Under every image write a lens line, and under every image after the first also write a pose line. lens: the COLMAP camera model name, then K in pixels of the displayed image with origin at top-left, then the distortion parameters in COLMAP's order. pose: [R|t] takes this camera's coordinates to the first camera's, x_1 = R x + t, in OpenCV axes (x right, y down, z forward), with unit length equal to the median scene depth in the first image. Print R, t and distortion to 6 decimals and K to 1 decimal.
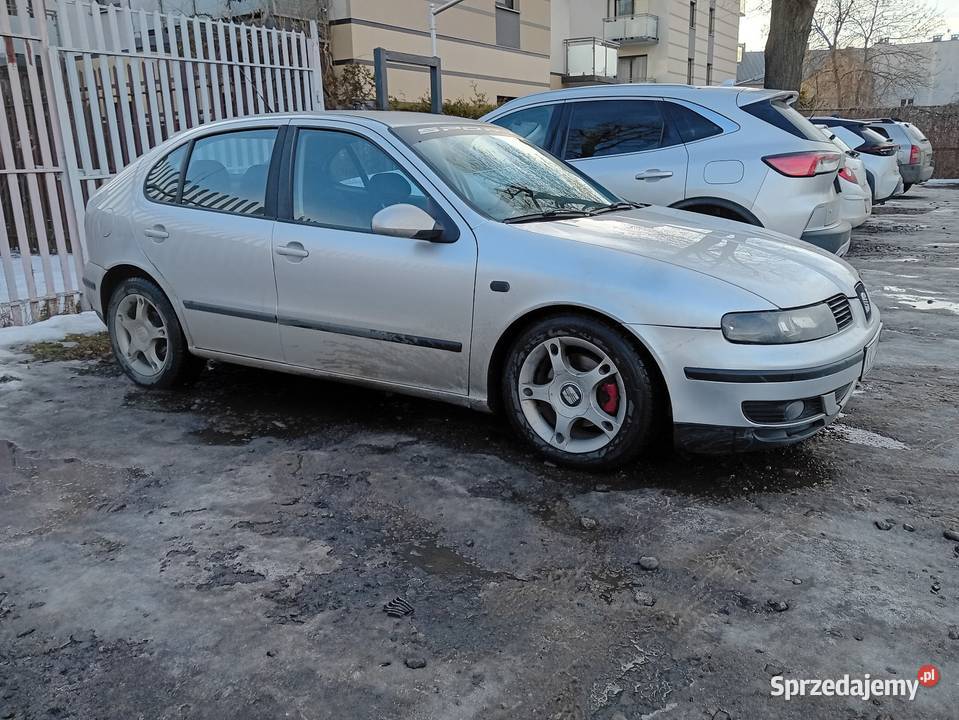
lens RADIAL K [[787.1, 0, 486.4], [0, 787.1, 360.9], [0, 0, 1]] dist [0.027352, -0.050750]
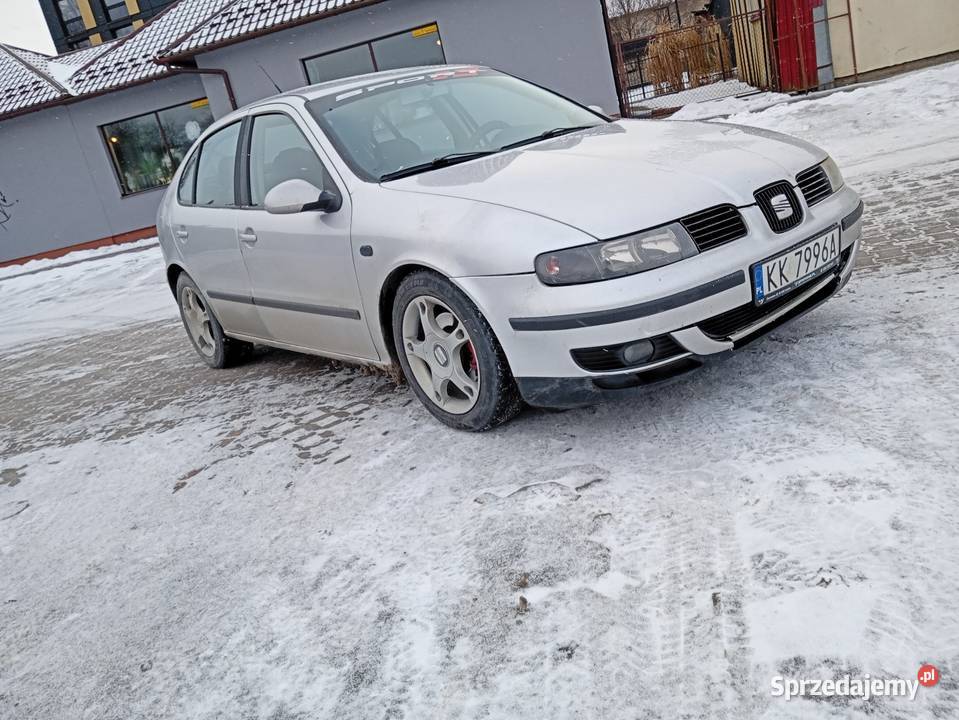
lens RADIAL K [[787.1, 0, 478.4], [0, 787.1, 368.5], [0, 0, 1]] dist [0.027352, -0.050750]
pose [[0.927023, -0.082690, -0.365773, 0.488717], [0.116849, 0.990521, 0.072218, -0.003771], [0.356334, -0.109688, 0.927898, 0.114372]]
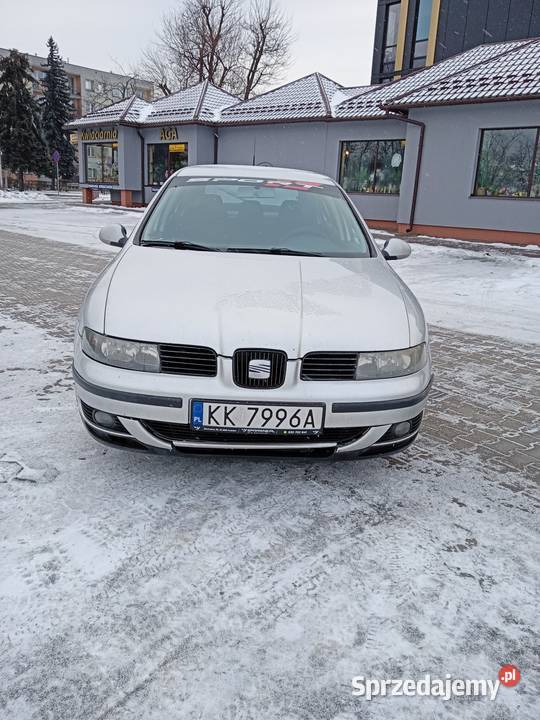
lens RADIAL K [[591.0, 0, 270.5], [0, 591.0, 360.2], [0, 0, 1]] dist [0.027352, -0.050750]
pose [[0.560394, 0.278900, -0.779855, 1.102397], [-0.265125, 0.952457, 0.150112, -0.206865], [0.784645, 0.122637, 0.607695, 0.571868]]
